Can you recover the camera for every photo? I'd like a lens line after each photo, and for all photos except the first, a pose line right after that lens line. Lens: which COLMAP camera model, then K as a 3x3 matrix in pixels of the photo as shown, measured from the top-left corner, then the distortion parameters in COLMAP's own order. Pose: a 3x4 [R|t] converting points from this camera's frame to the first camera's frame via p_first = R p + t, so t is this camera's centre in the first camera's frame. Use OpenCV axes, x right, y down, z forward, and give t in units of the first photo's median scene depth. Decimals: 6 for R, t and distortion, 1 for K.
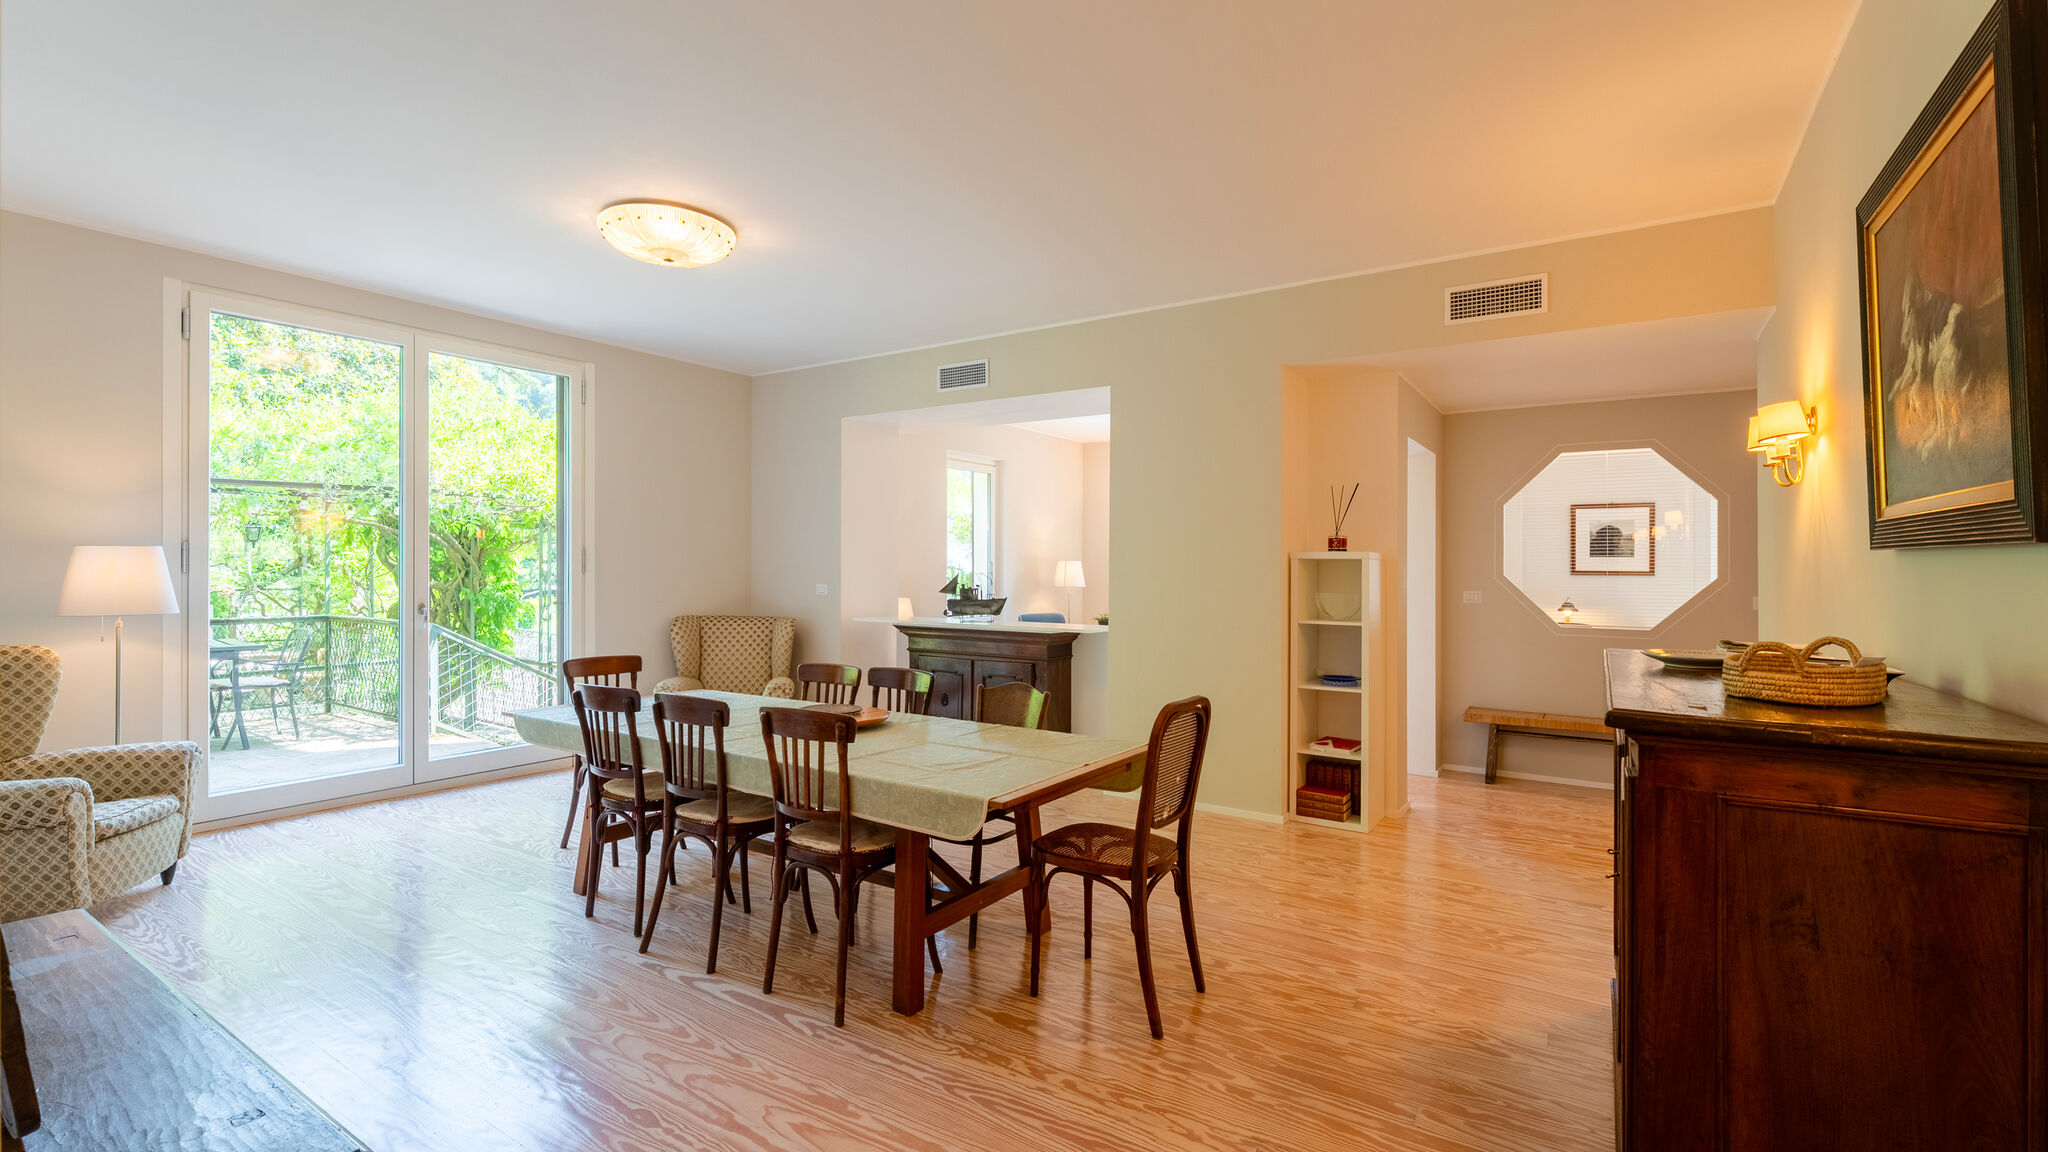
lens RADIAL K [[881.0, 0, 1002.3], [0, 881.0, 562.0], [0, 0, 1]] dist [-0.015536, 0.001177]
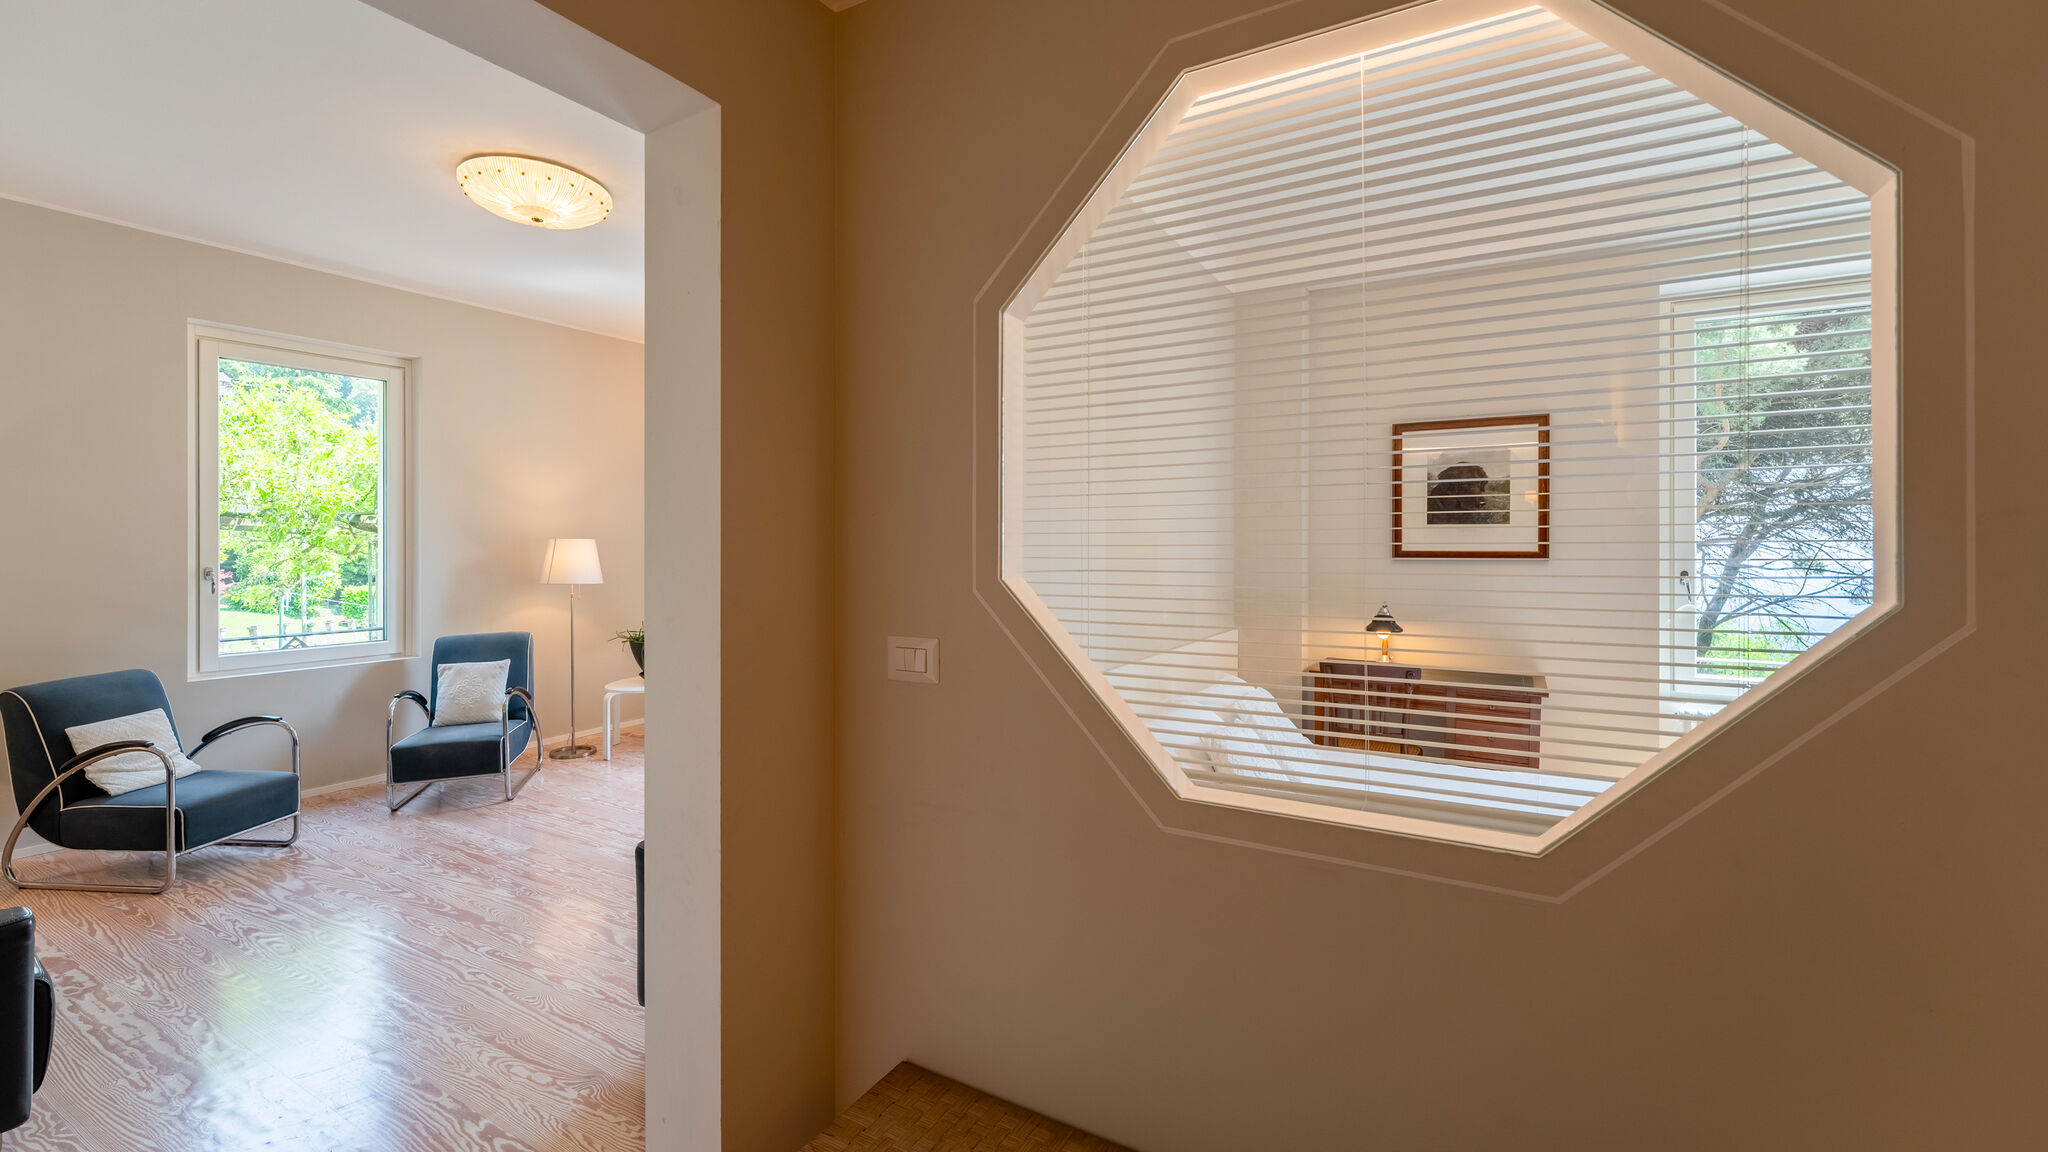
lens RADIAL K [[833.4, 0, 996.3], [0, 833.4, 544.7], [0, 0, 1]] dist [-0.003809, -0.000516]
pose [[0.997530, -0.008974, 0.069669, 0.381834], [0.008147, 0.999893, 0.012140, -0.001709], [-0.069770, -0.011542, 0.997496, 0.525341]]
